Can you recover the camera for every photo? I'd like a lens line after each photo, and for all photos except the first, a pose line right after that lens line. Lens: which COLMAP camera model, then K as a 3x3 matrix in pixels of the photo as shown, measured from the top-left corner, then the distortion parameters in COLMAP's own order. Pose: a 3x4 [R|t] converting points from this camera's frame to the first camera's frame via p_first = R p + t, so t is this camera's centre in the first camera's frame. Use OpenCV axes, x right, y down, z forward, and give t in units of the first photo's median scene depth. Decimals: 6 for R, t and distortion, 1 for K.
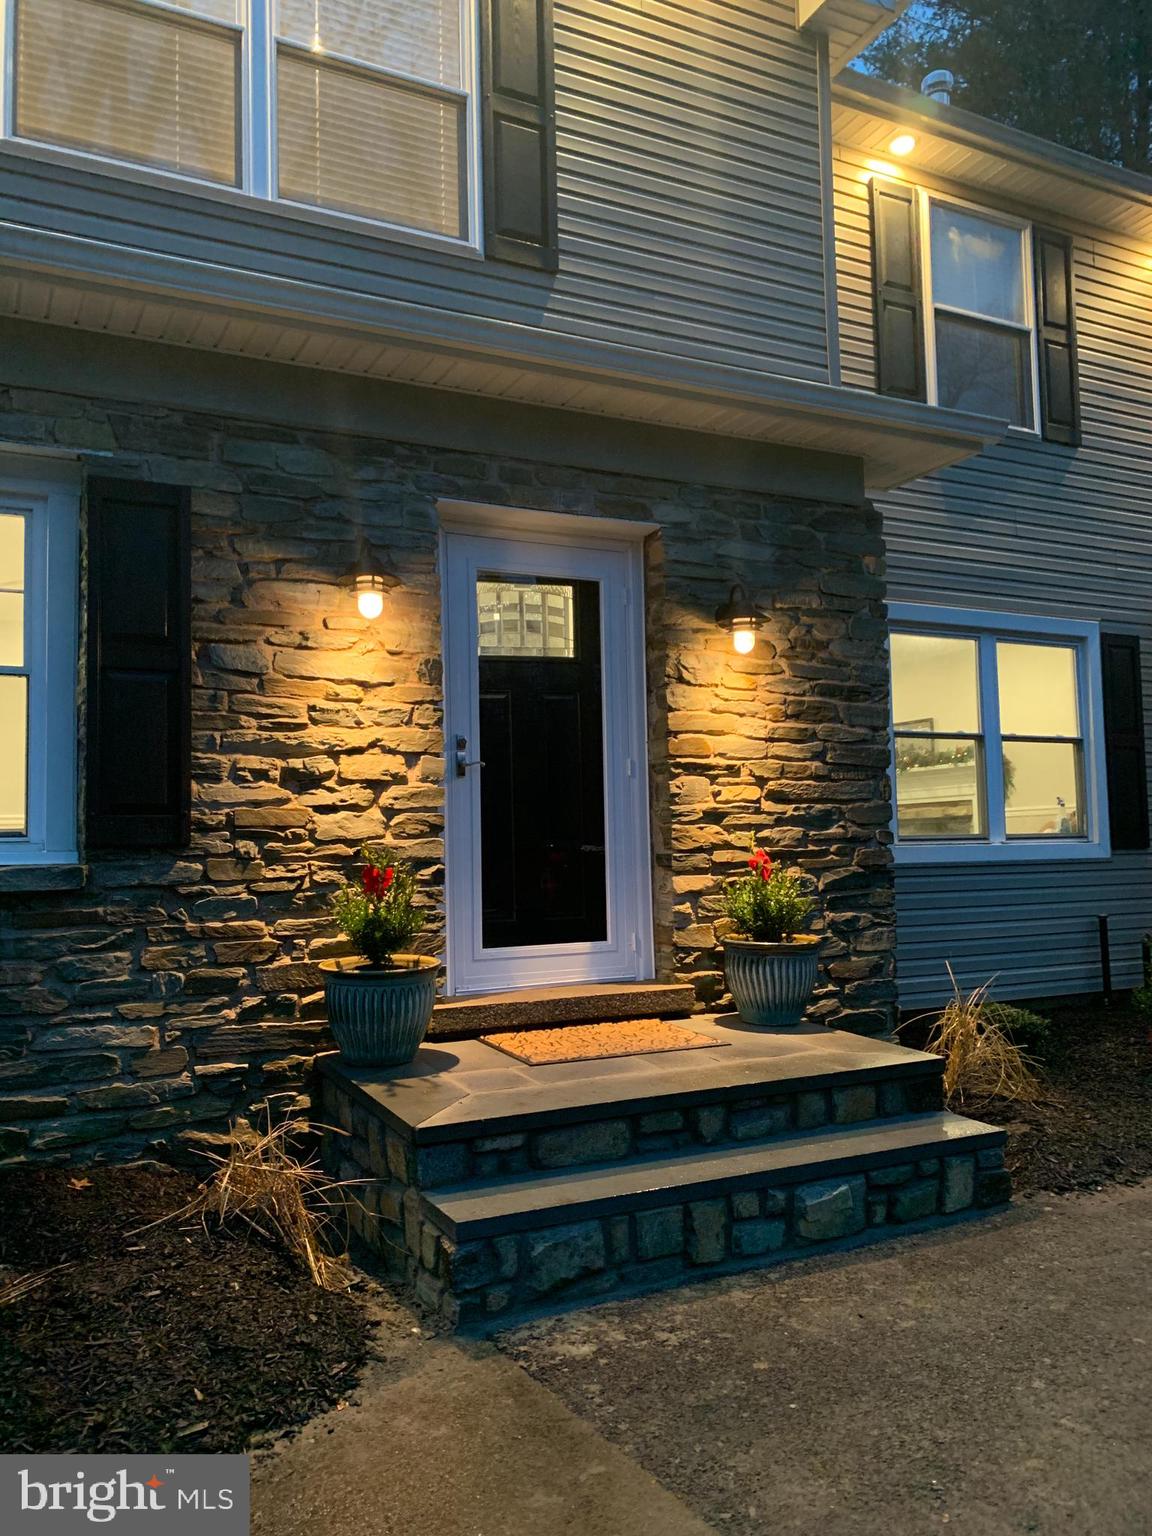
lens RADIAL K [[1158.5, 0, 559.1], [0, 1158.5, 781.8], [0, 0, 1]] dist [0.168017, -0.456582]
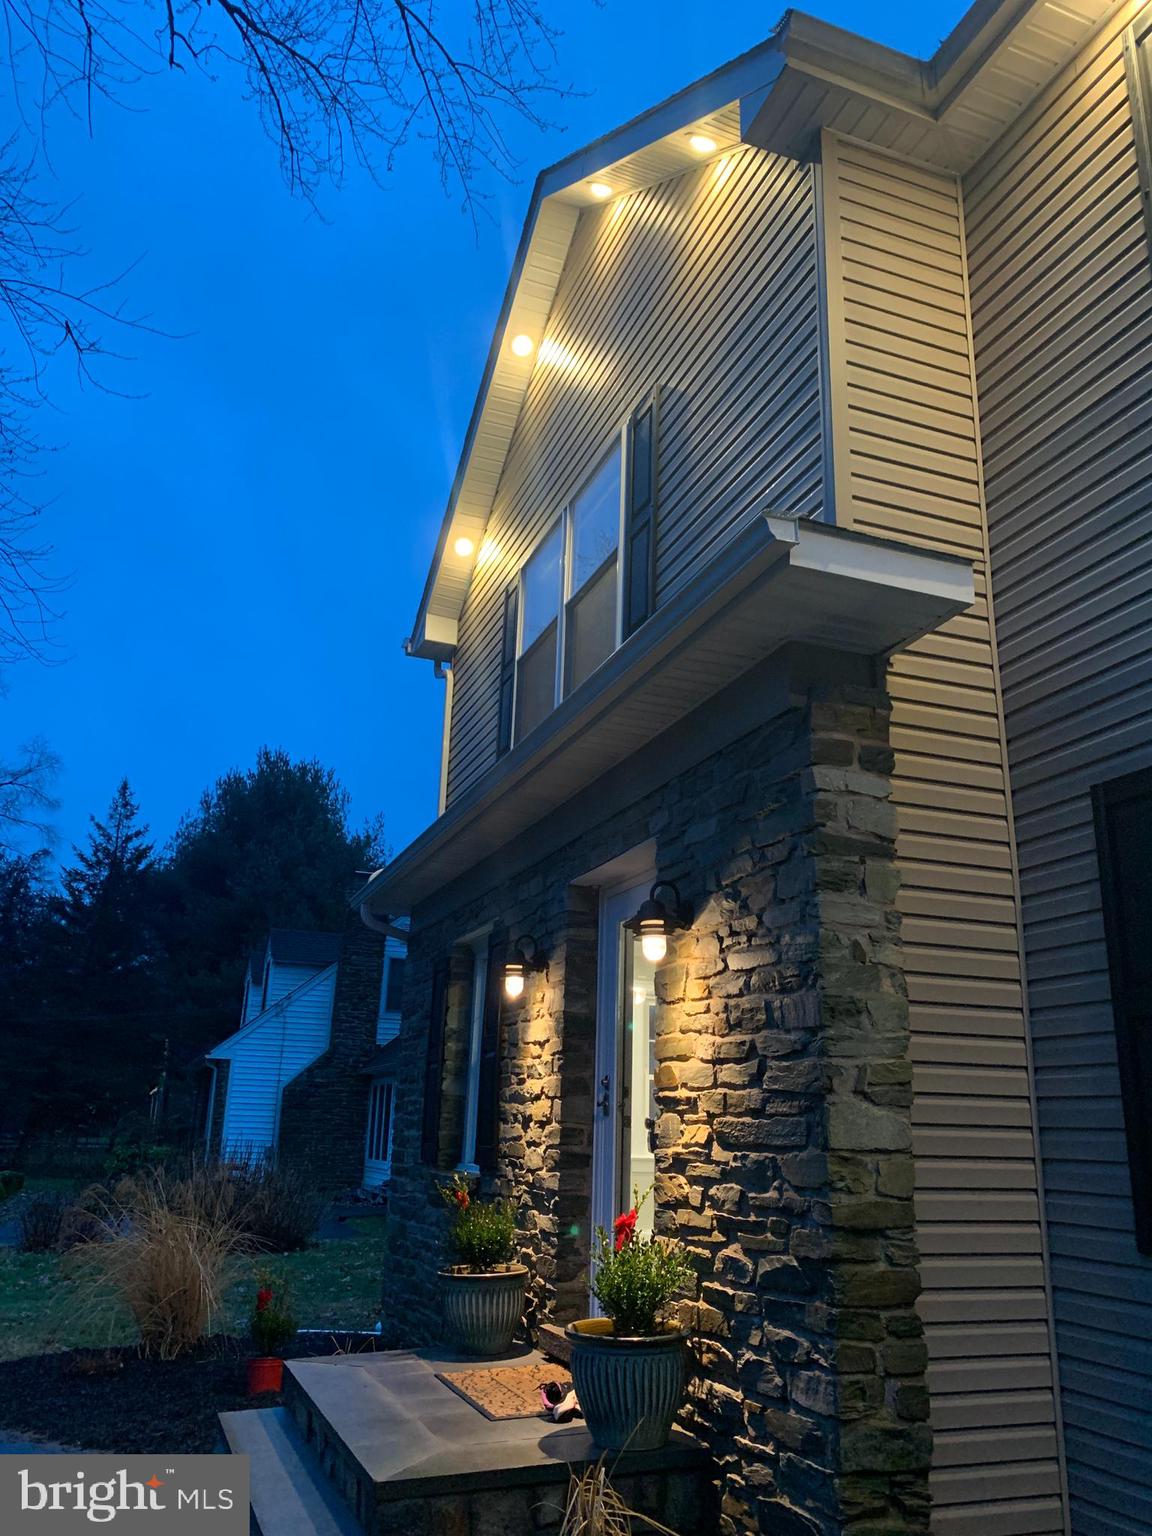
lens RADIAL K [[1198.3, 0, 569.0], [0, 1198.3, 767.6], [0, 0, 1]] dist [-0.007082, -0.008300]
pose [[-0.107946, -0.272375, -0.956117, 1.166037], [0.036314, 0.960014, -0.277586, -0.007883], [0.993493, -0.064685, -0.093738, 1.161284]]
